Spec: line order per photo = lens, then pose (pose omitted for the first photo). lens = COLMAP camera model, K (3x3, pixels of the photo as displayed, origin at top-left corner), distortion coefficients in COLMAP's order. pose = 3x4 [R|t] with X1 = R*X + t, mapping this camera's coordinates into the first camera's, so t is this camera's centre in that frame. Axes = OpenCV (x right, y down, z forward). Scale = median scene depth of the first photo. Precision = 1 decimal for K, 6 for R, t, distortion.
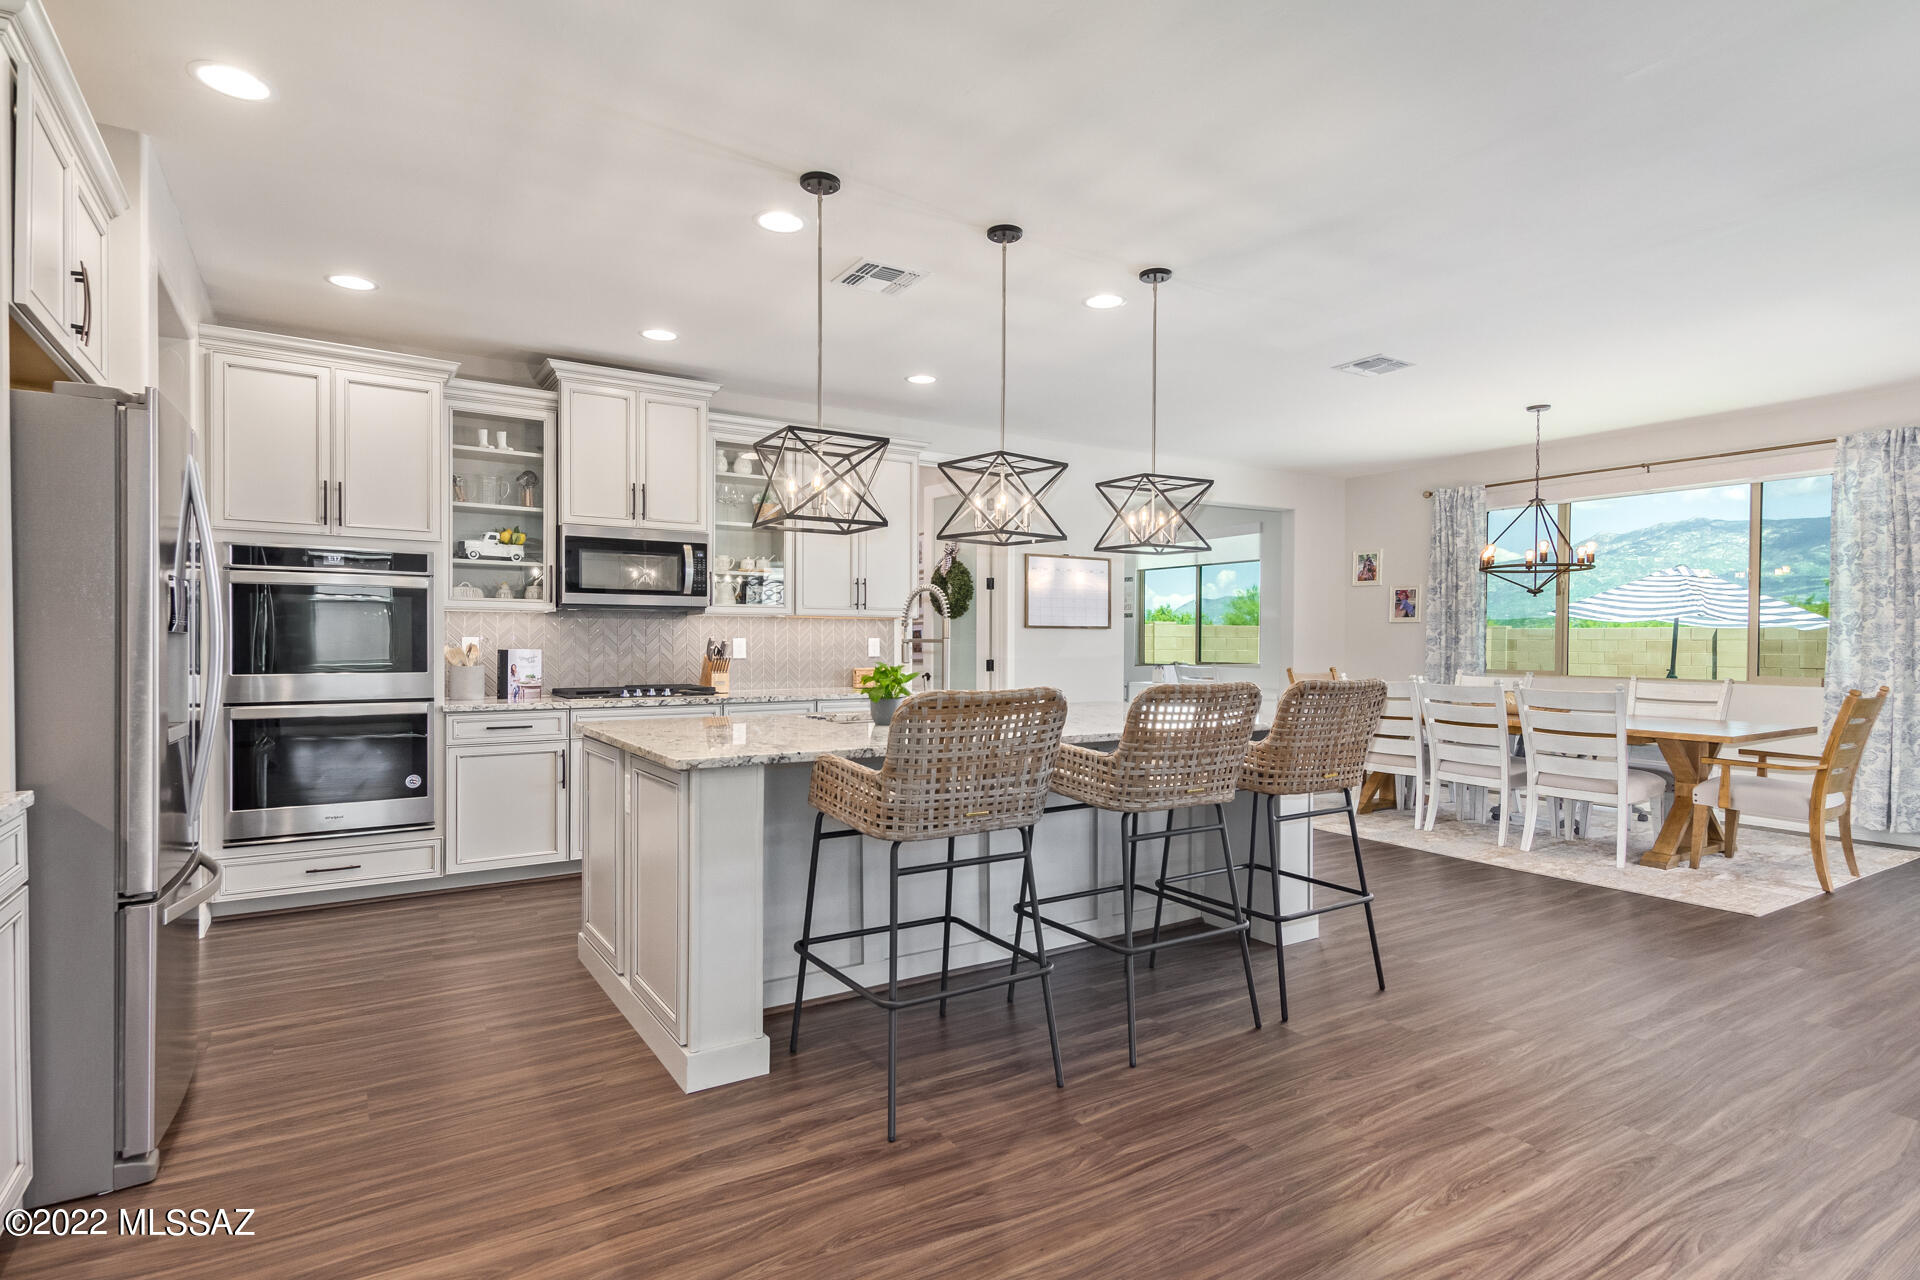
lens RADIAL K [[941.2, 0, 957.1], [0, 941.2, 646.8], [0, 0, 1]] dist [0.029836, -0.000460]
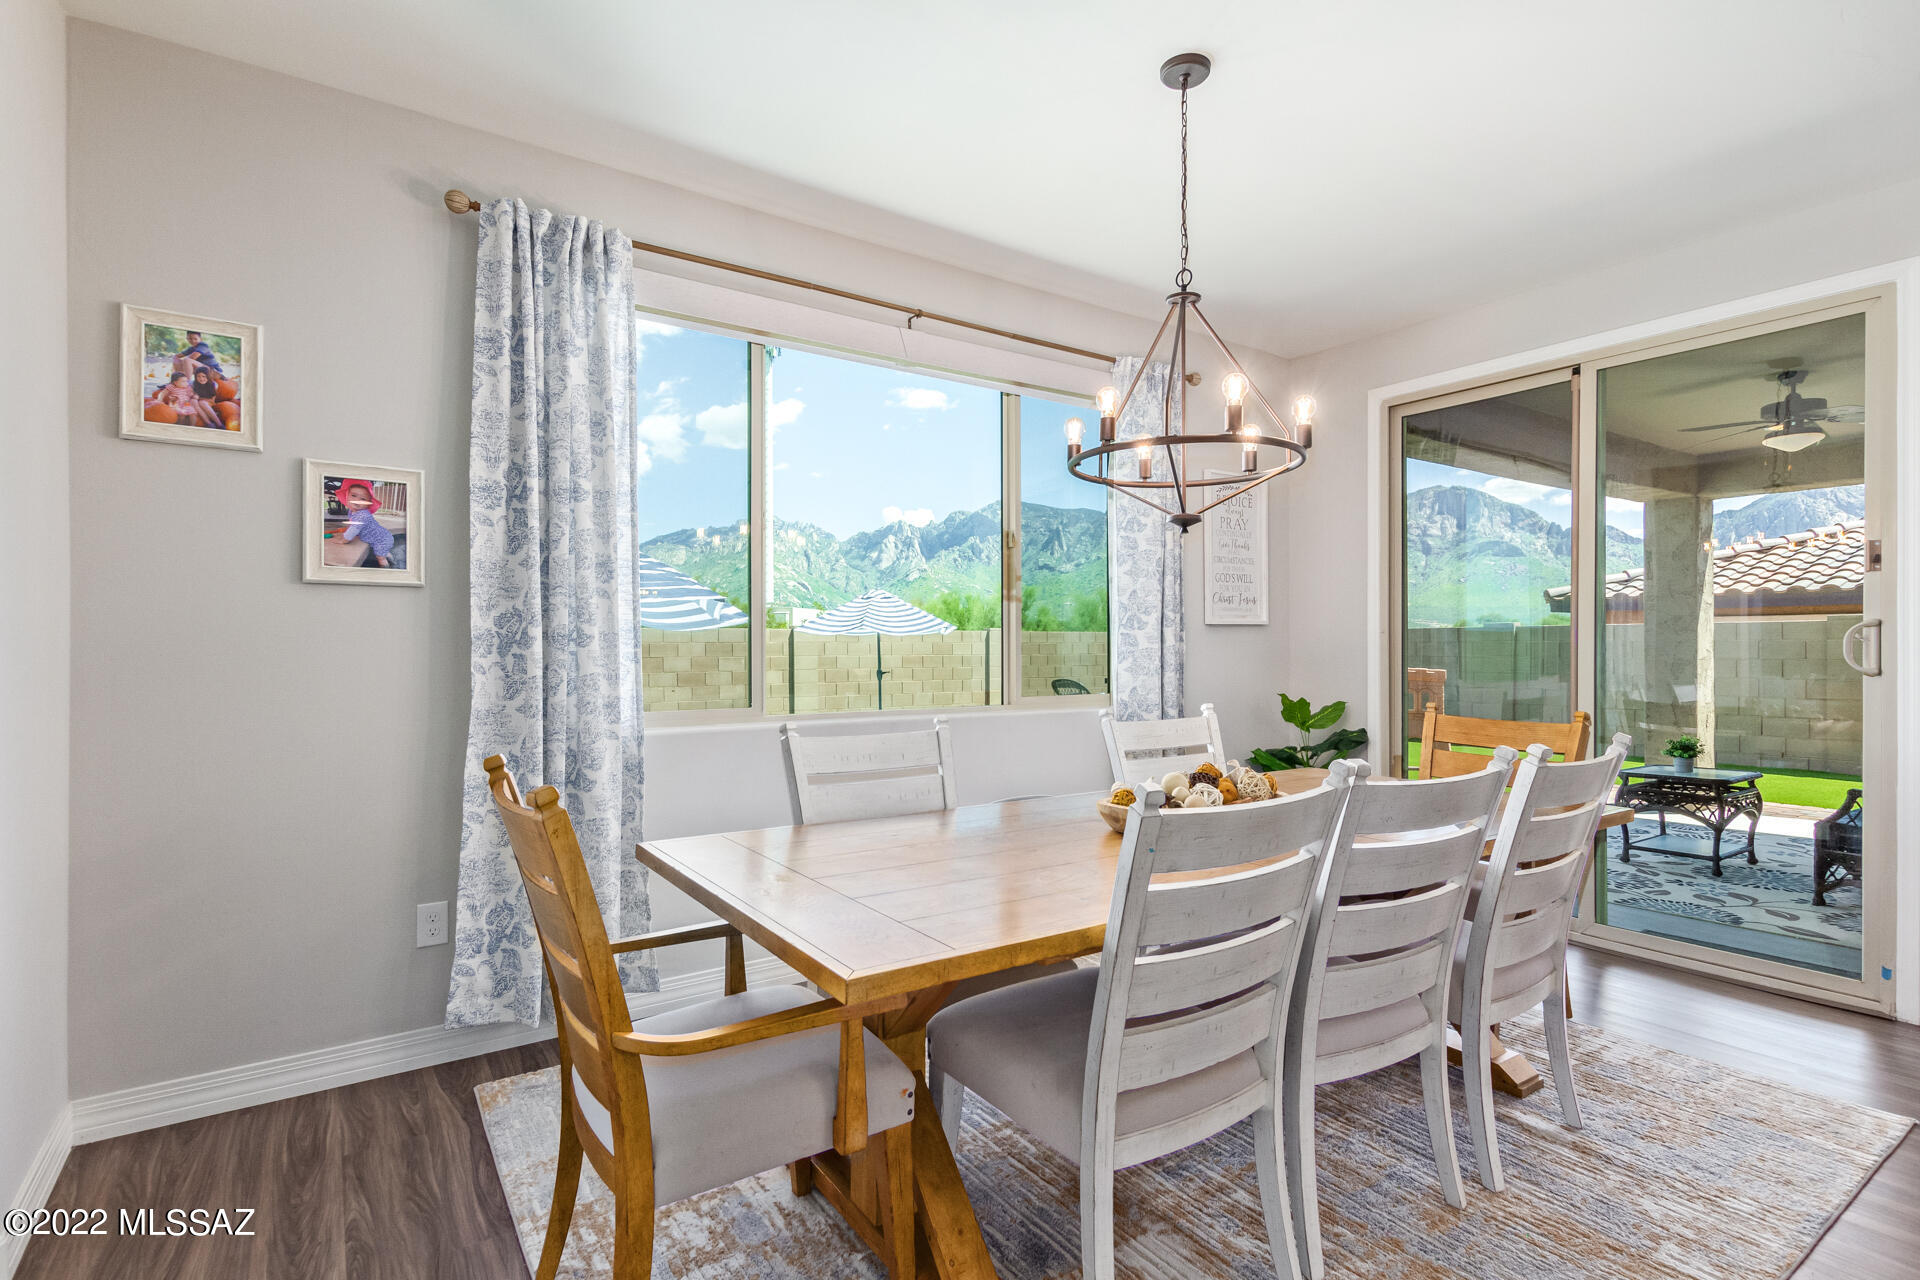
lens RADIAL K [[961.1, 0, 917.2], [0, 961.1, 645.7], [0, 0, 1]] dist [0.036992, -0.000531]
pose [[-0.020044, -0.000749, 0.999799, 0.205600], [0.008389, 0.999964, 0.000918, -0.004909], [-0.999764, 0.008406, -0.020037, 1.181664]]
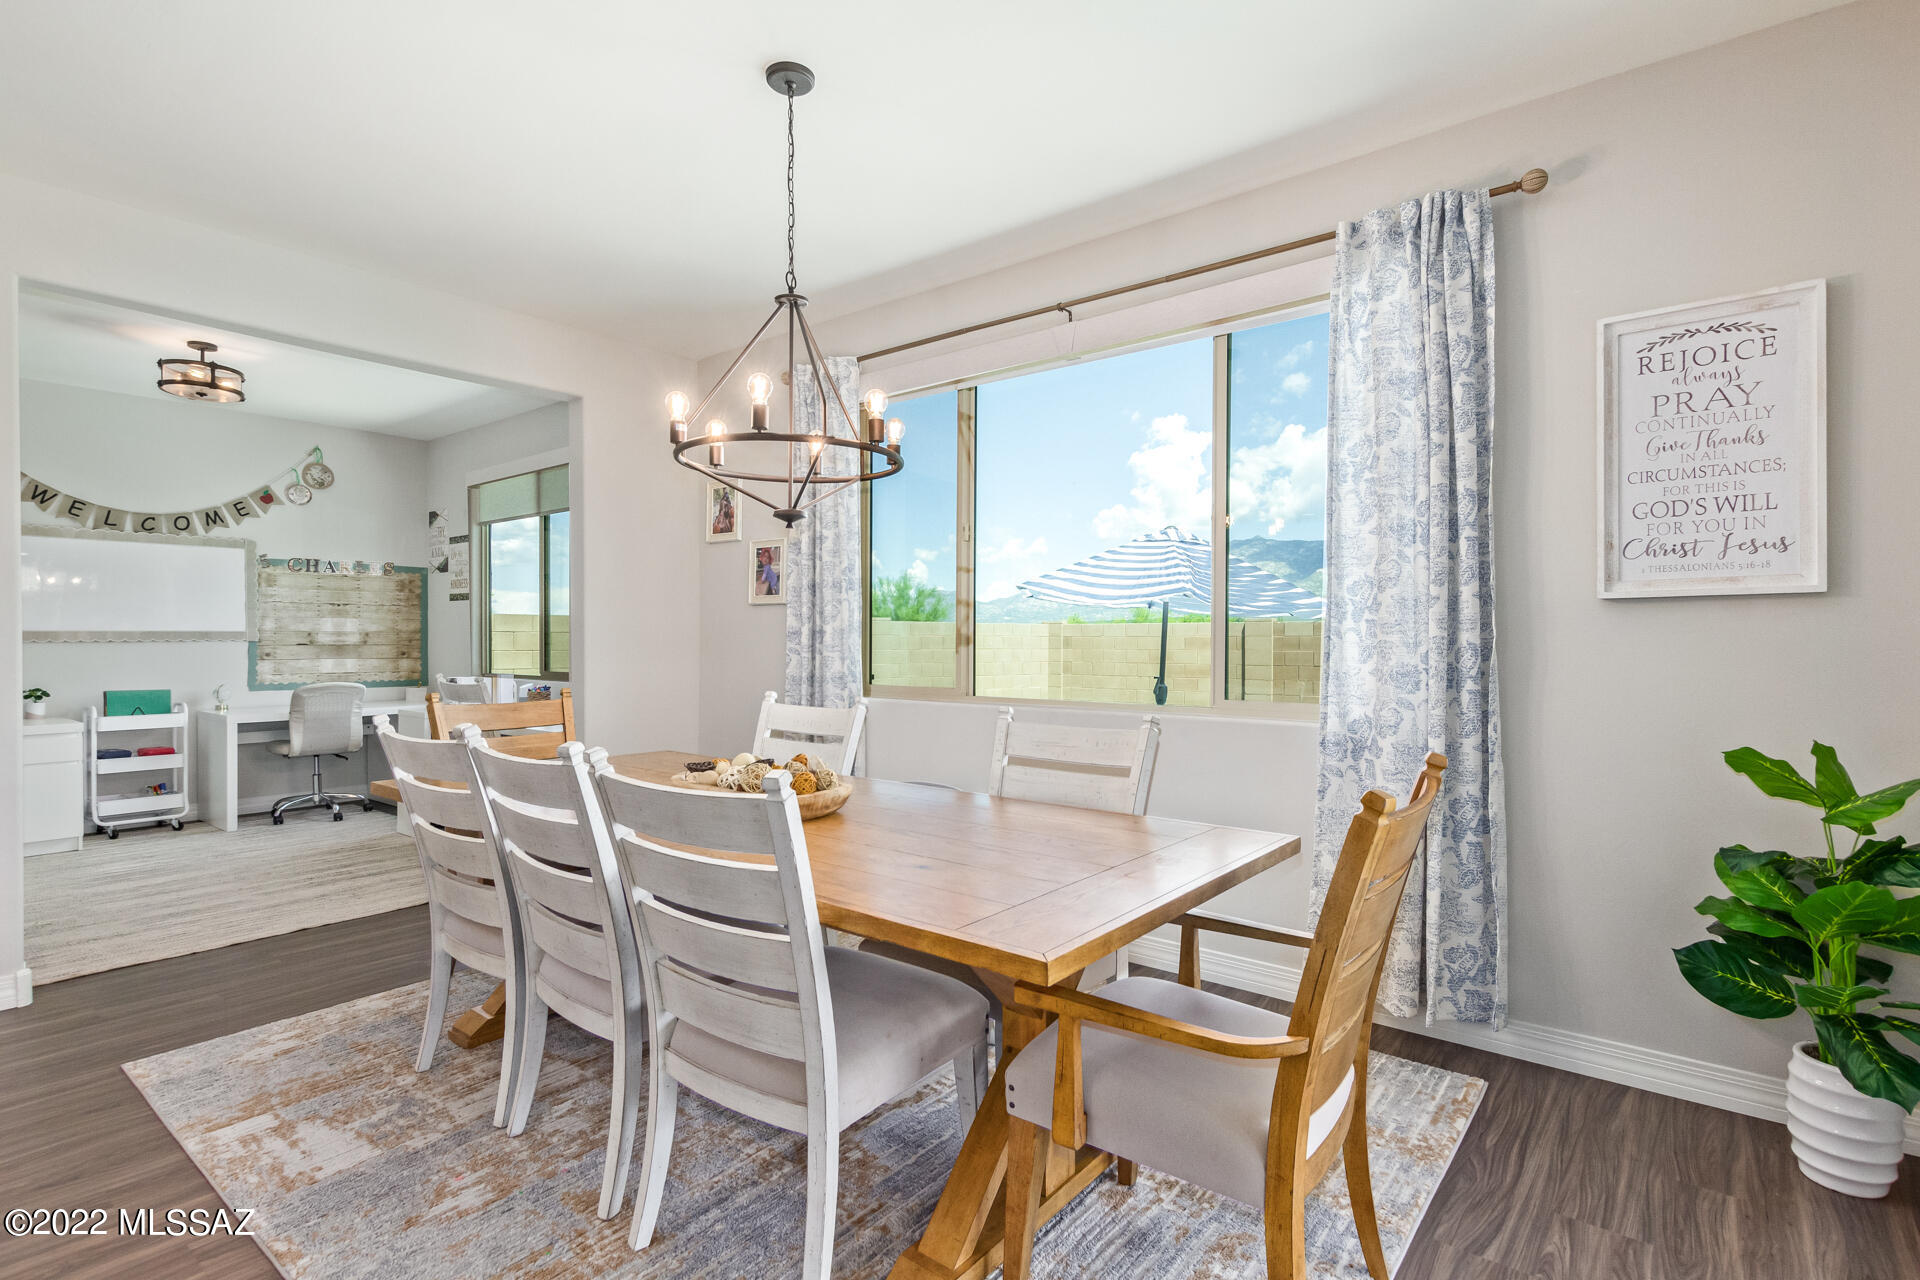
lens RADIAL K [[909.4, 0, 960.0], [0, 909.4, 640.0], [0, 0, 1]] dist [0.039391, 0.000181]
pose [[0.945680, -0.001250, 0.325098, 0.578477], [0.003141, 0.999981, -0.005294, 0.000148], [-0.325085, 0.006028, 0.945666, 0.621053]]
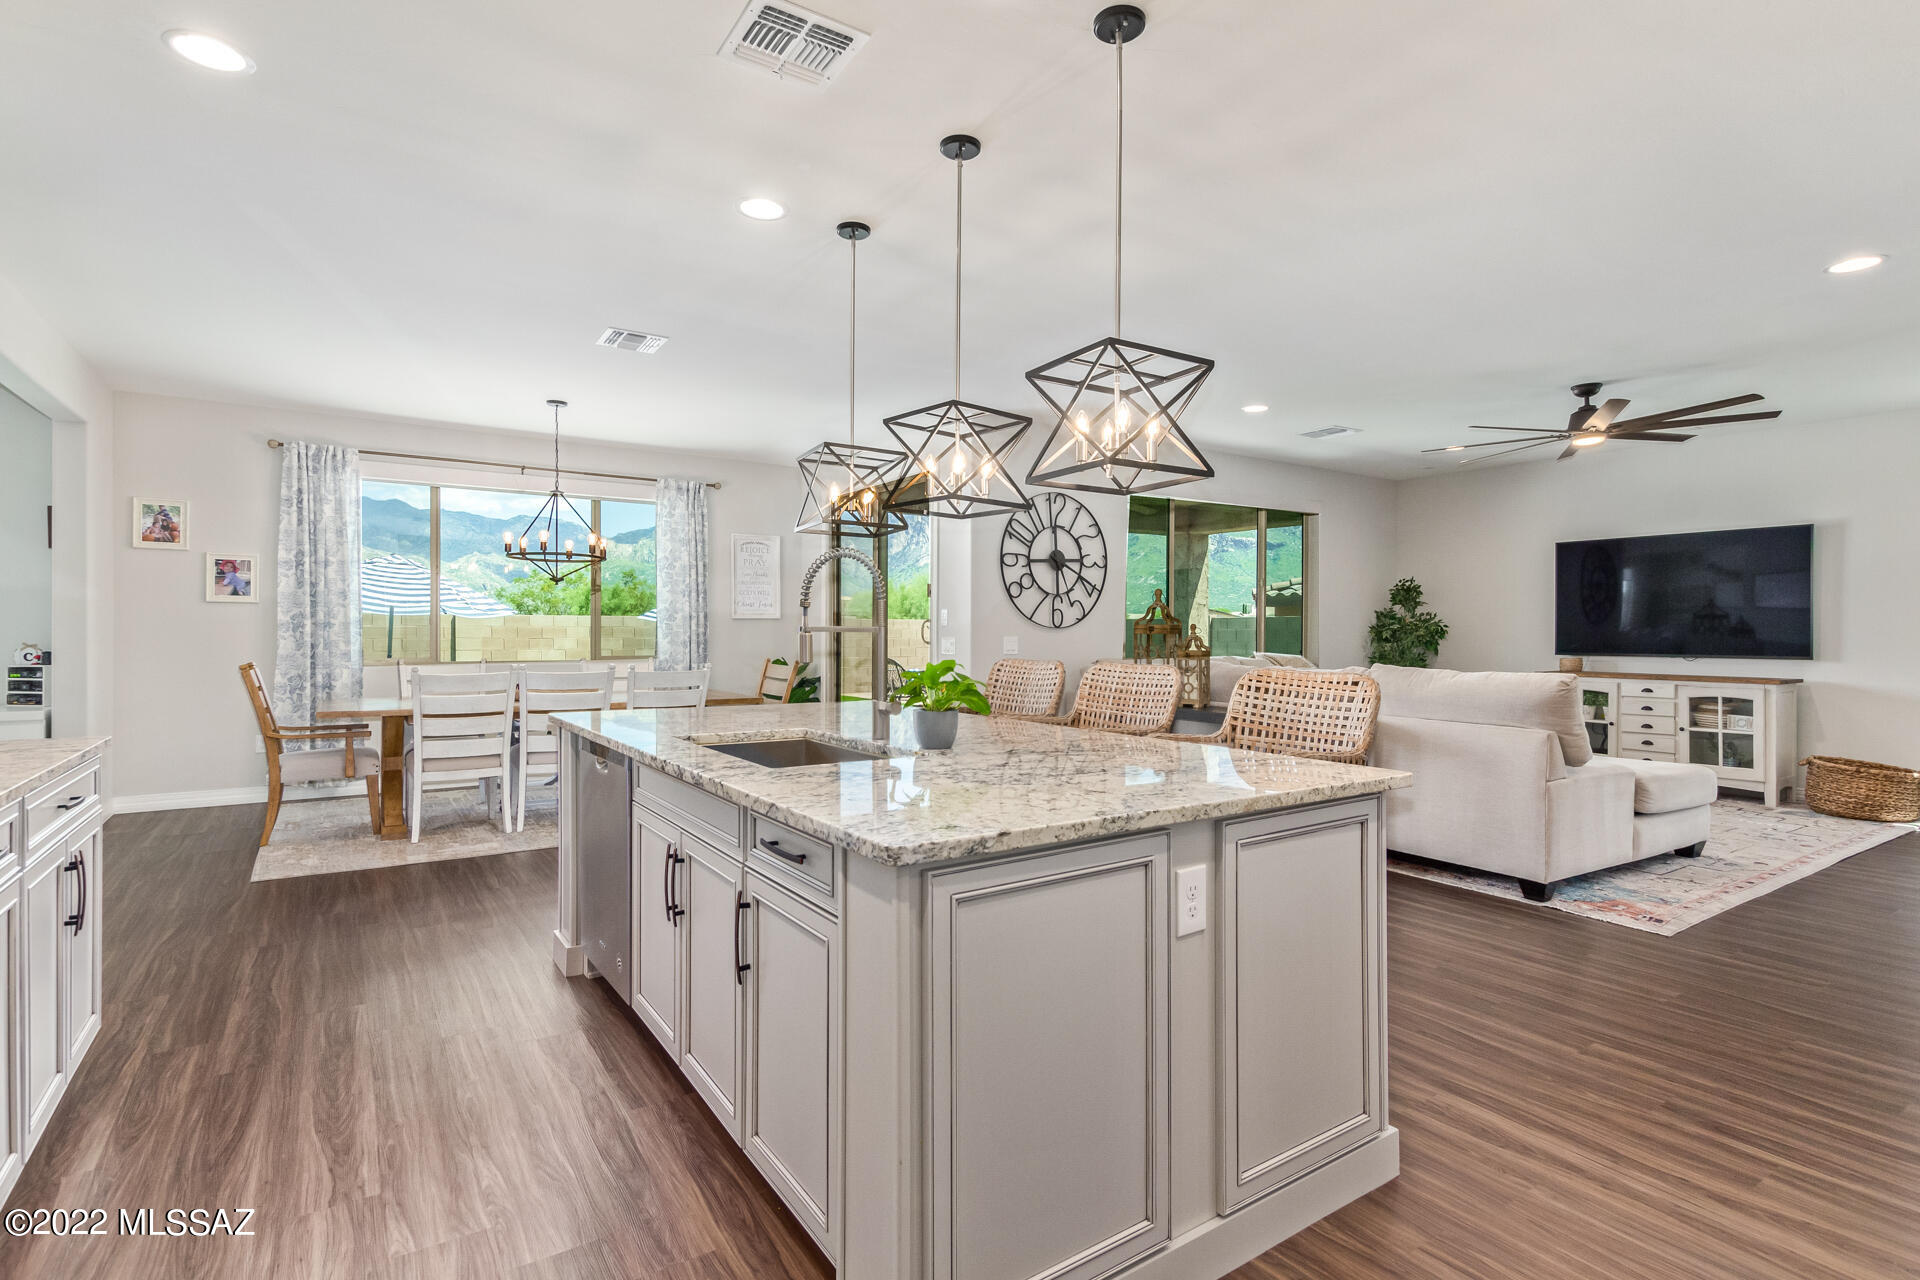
lens RADIAL K [[953.5, 0, 985.8], [0, 953.5, 638.3], [0, 0, 1]] dist [0.000034, 0.000255]
pose [[-0.026684, -0.012889, 0.999561, -0.466054], [0.002556, 0.999913, 0.012962, -0.006326], [-0.999641, 0.002901, -0.026649, 0.582058]]
